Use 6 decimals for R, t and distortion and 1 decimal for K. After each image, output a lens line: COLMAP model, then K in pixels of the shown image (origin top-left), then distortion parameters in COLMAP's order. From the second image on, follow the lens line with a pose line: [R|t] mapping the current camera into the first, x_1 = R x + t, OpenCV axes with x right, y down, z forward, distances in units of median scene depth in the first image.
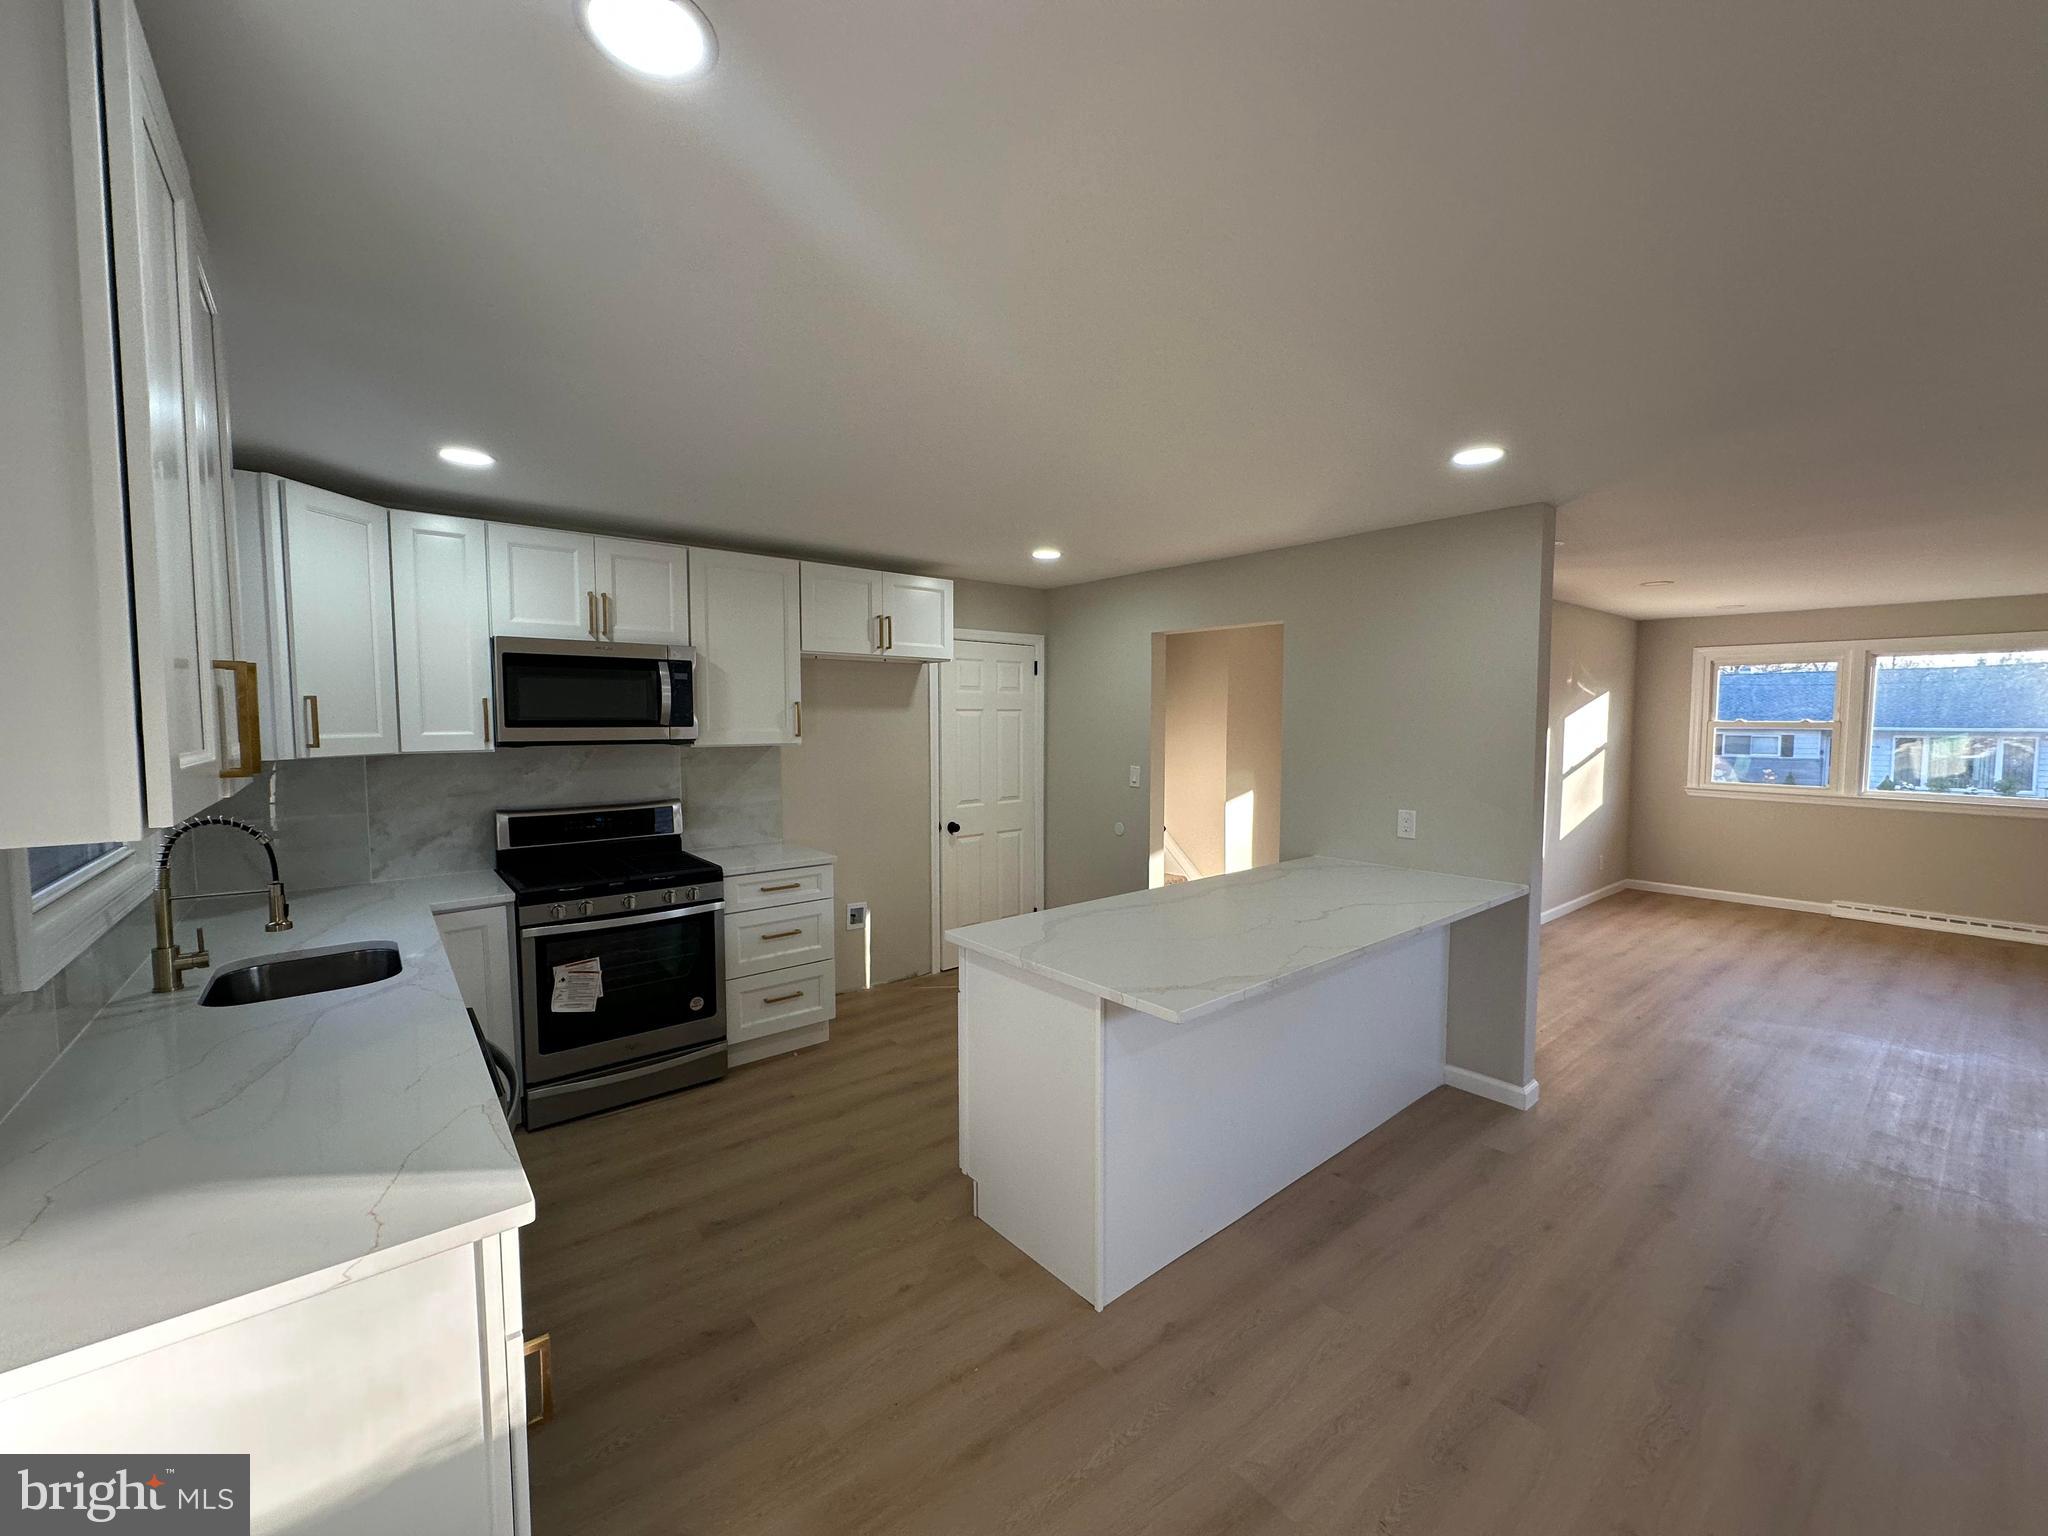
lens RADIAL K [[814.9, 0, 1024.0], [0, 814.9, 769.5], [0, 0, 1]] dist [-0.003439, 0.000684]
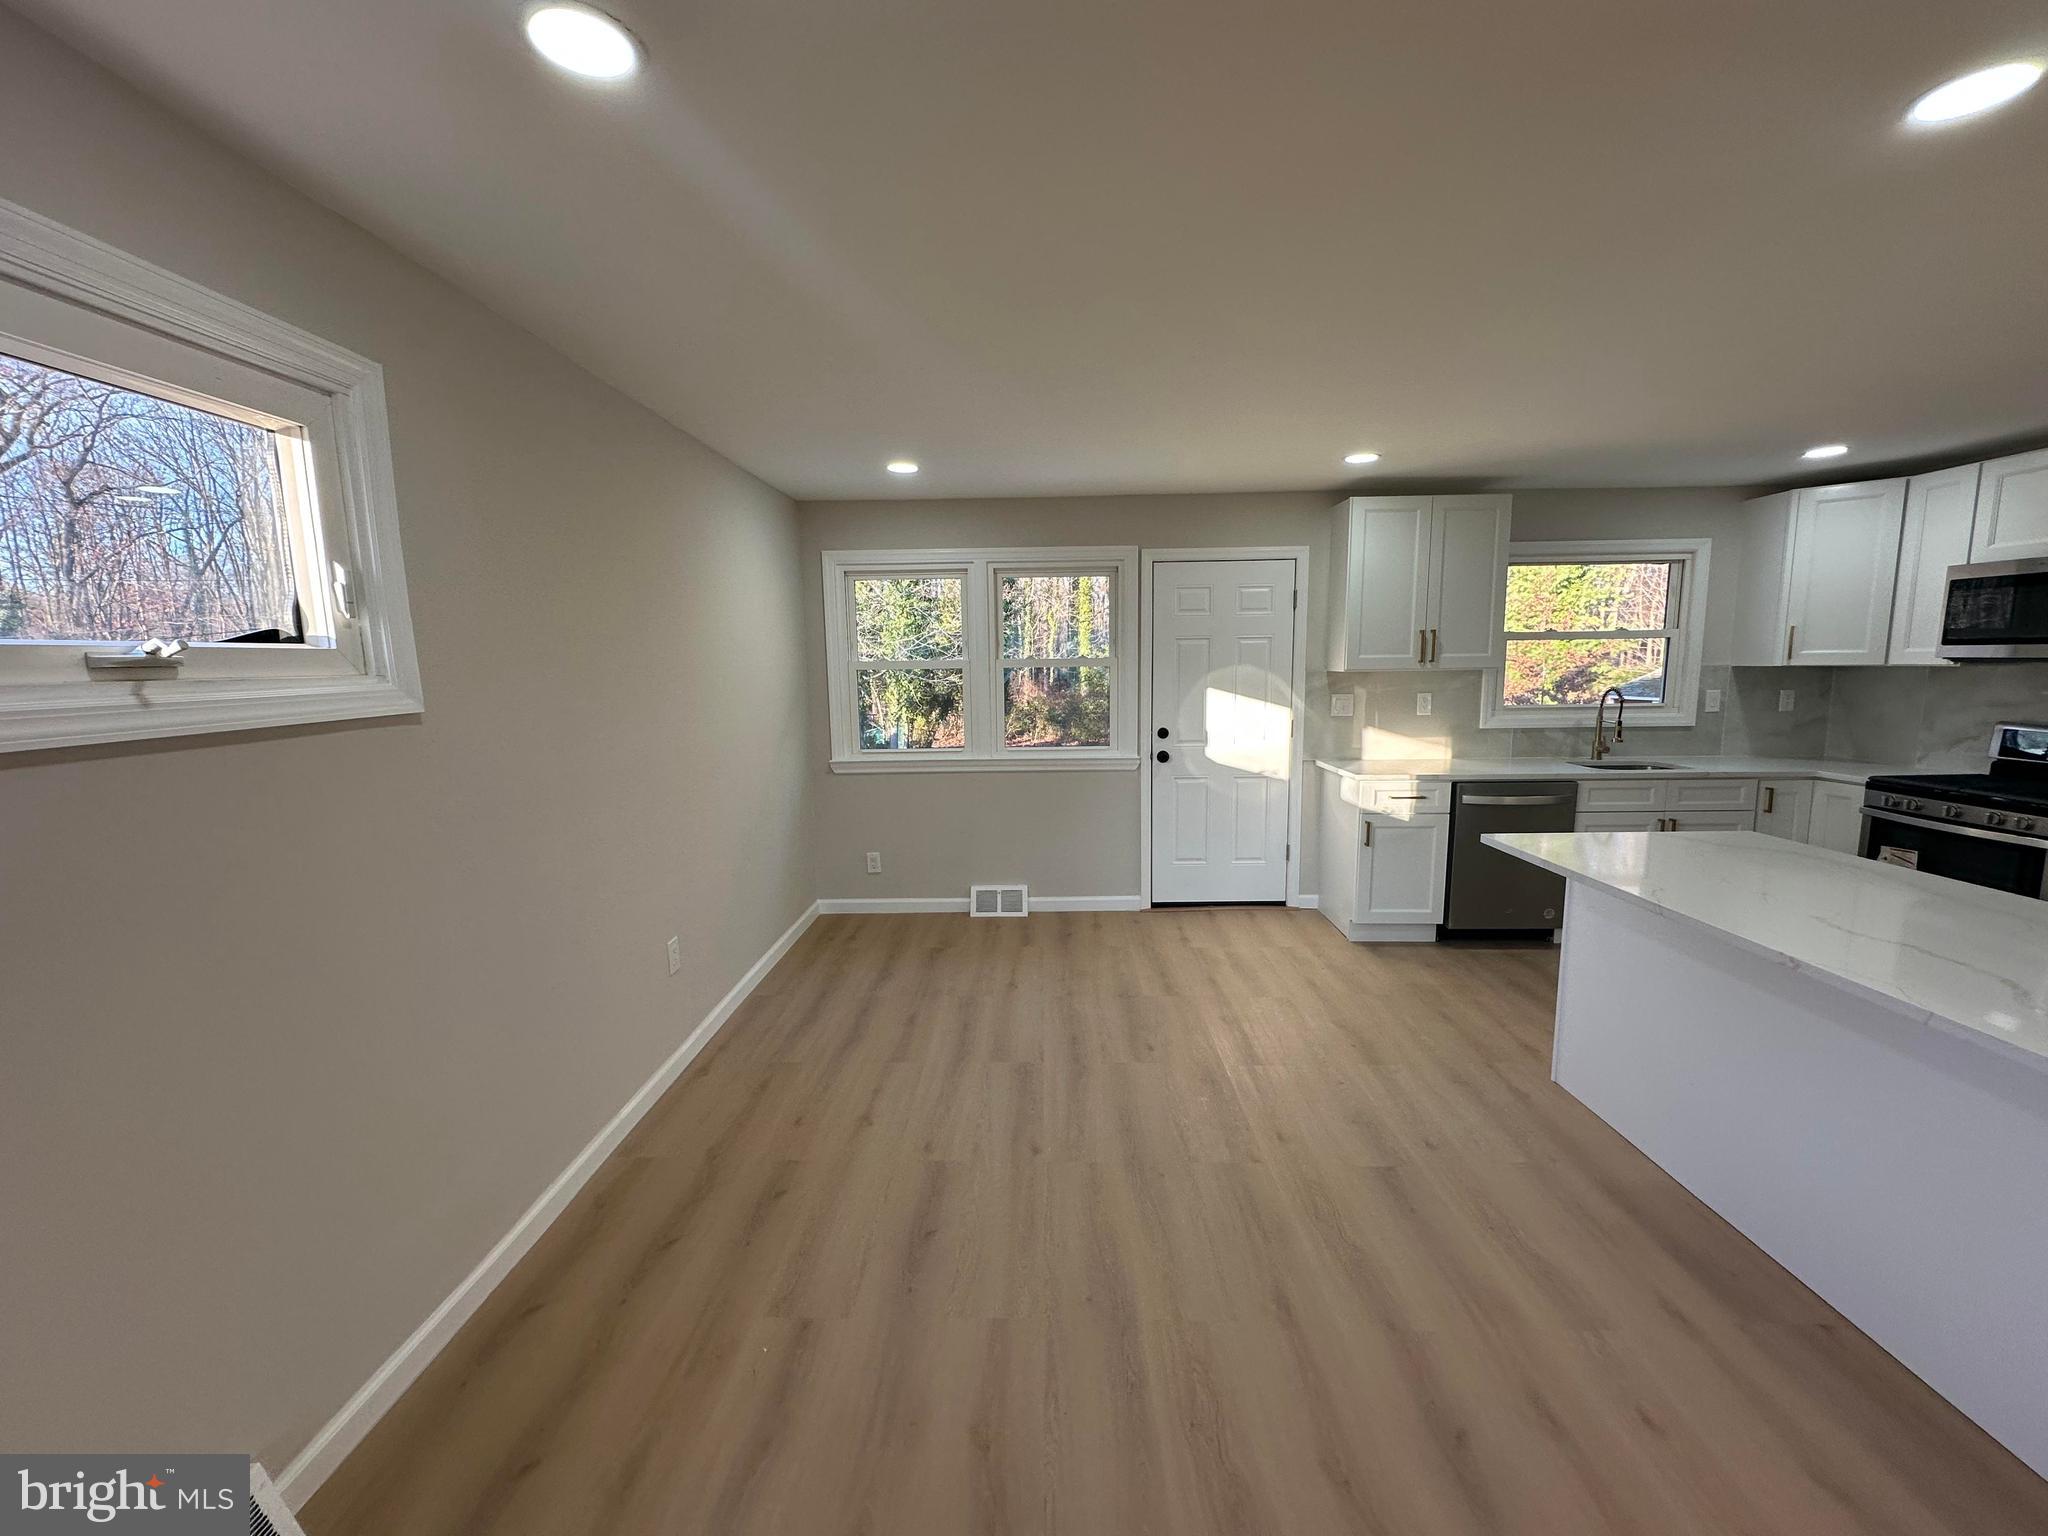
lens RADIAL K [[814.9, 0, 1023.4], [0, 814.9, 769.4], [0, 0, 1]] dist [-0.003439, 0.000684]
pose [[-0.651933, 0.112559, -0.749876, 1.055069], [-0.032447, 0.983875, 0.175891, -0.036274], [0.757582, 0.139000, -0.637769, 0.727465]]
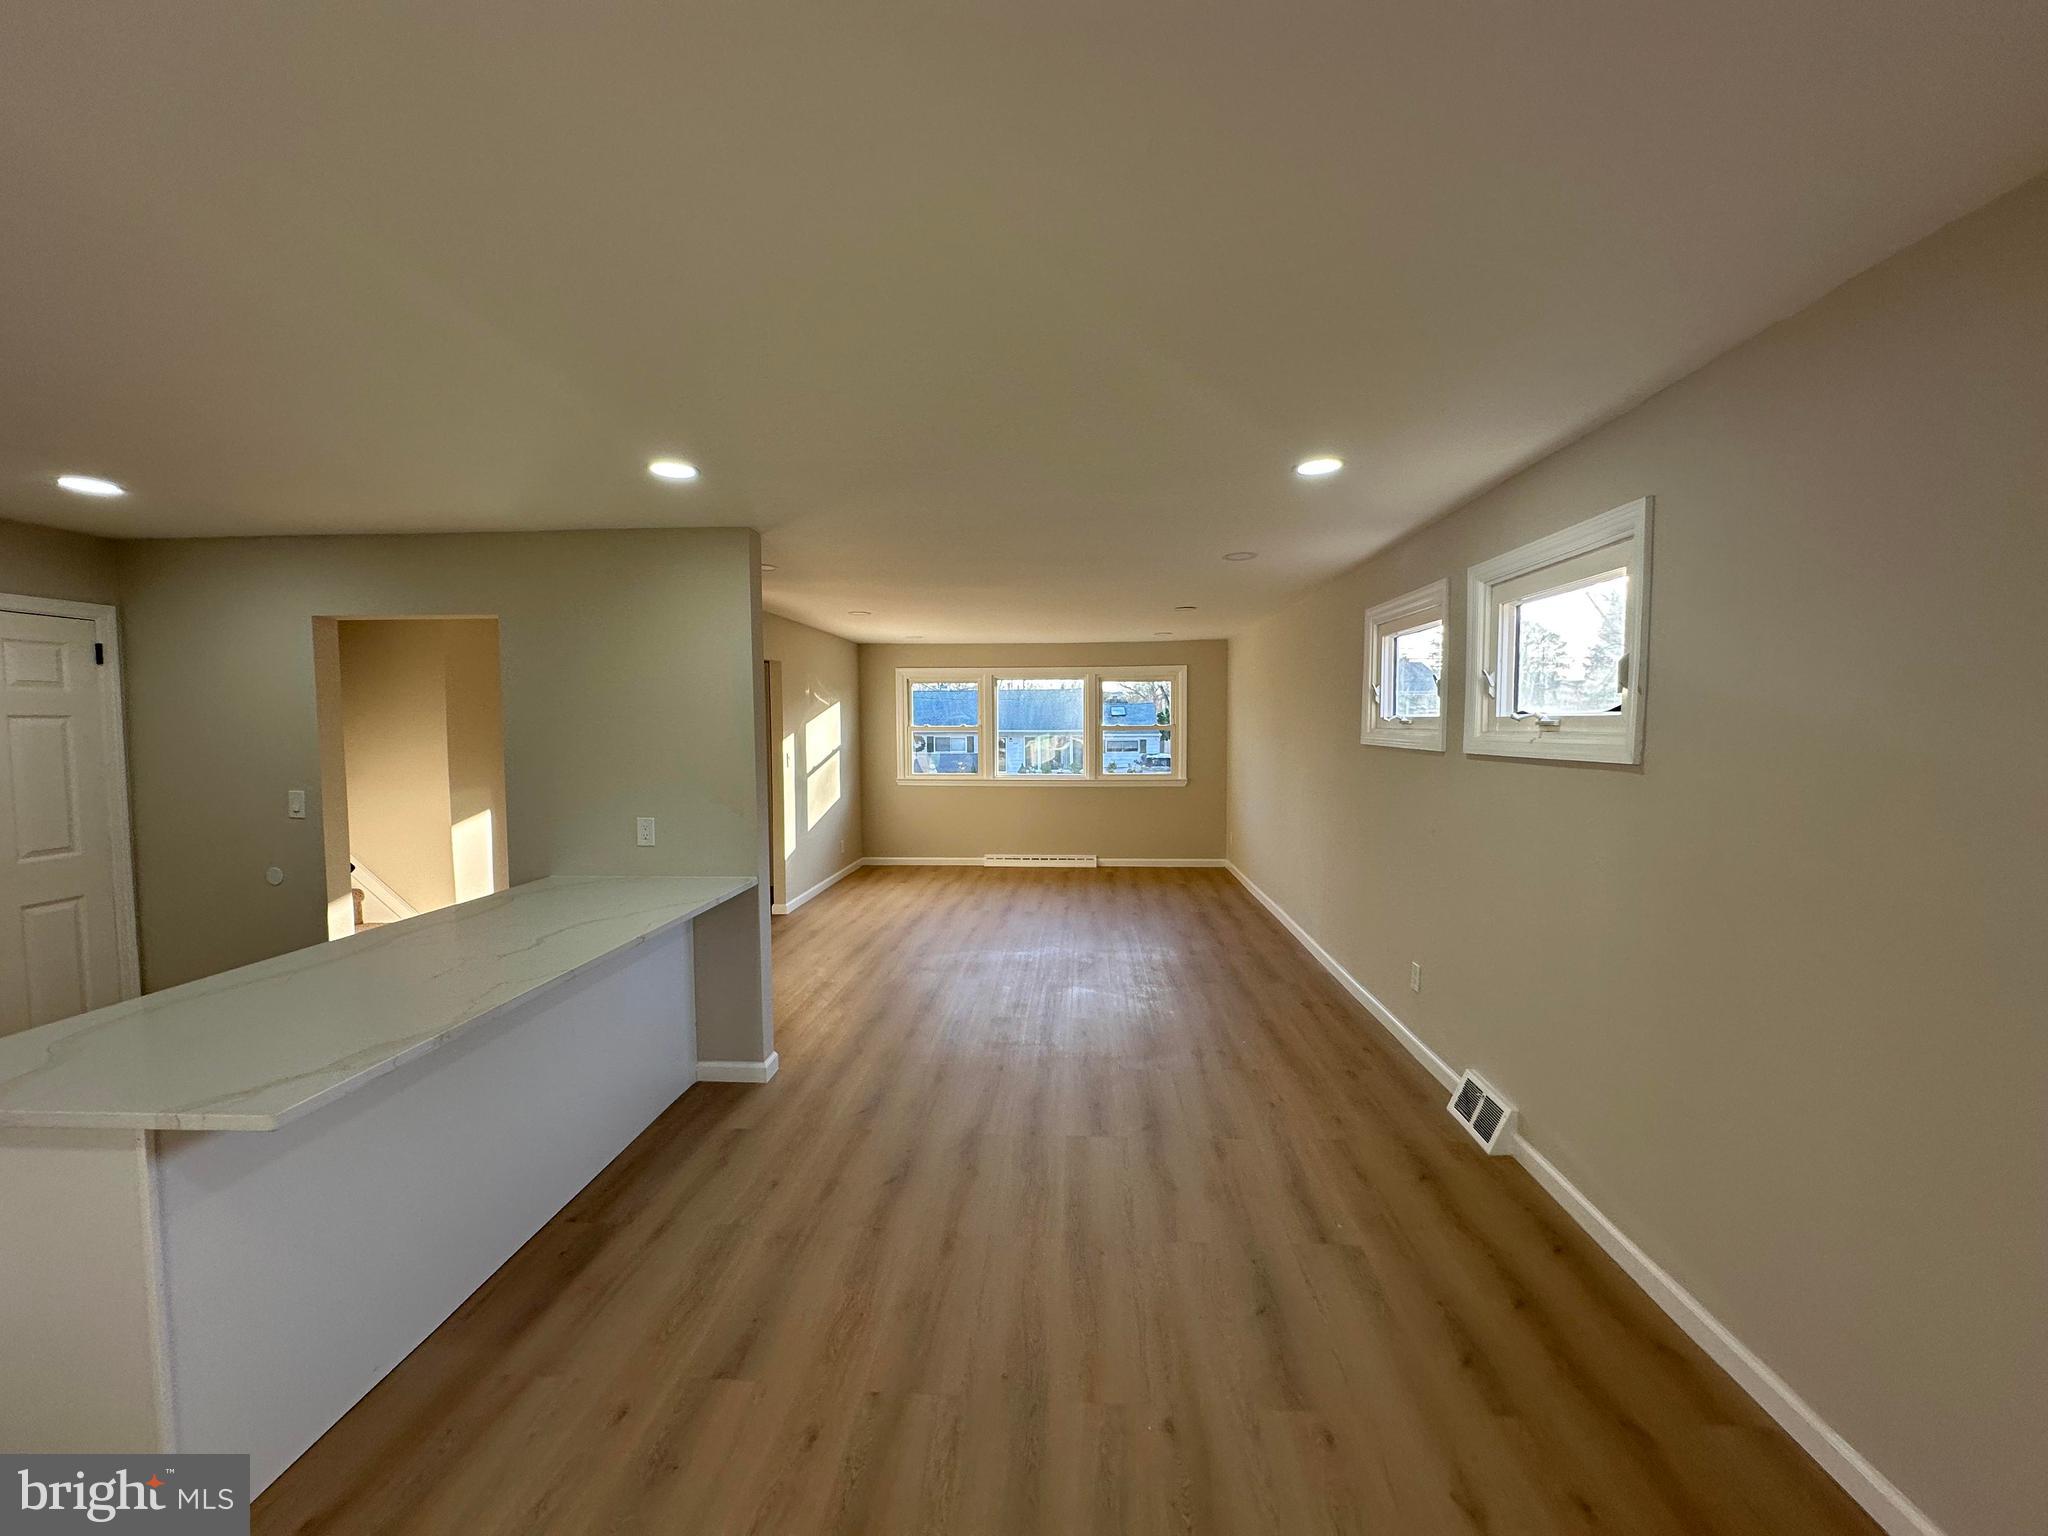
lens RADIAL K [[814.9, 0, 1023.9], [0, 814.9, 769.0], [0, 0, 1]] dist [-0.003439, 0.000684]
pose [[0.685771, -0.044845, 0.726435, 0.075086], [0.052628, 0.998543, 0.011961, 0.003445], [-0.725912, 0.030028, 0.687132, -0.015766]]
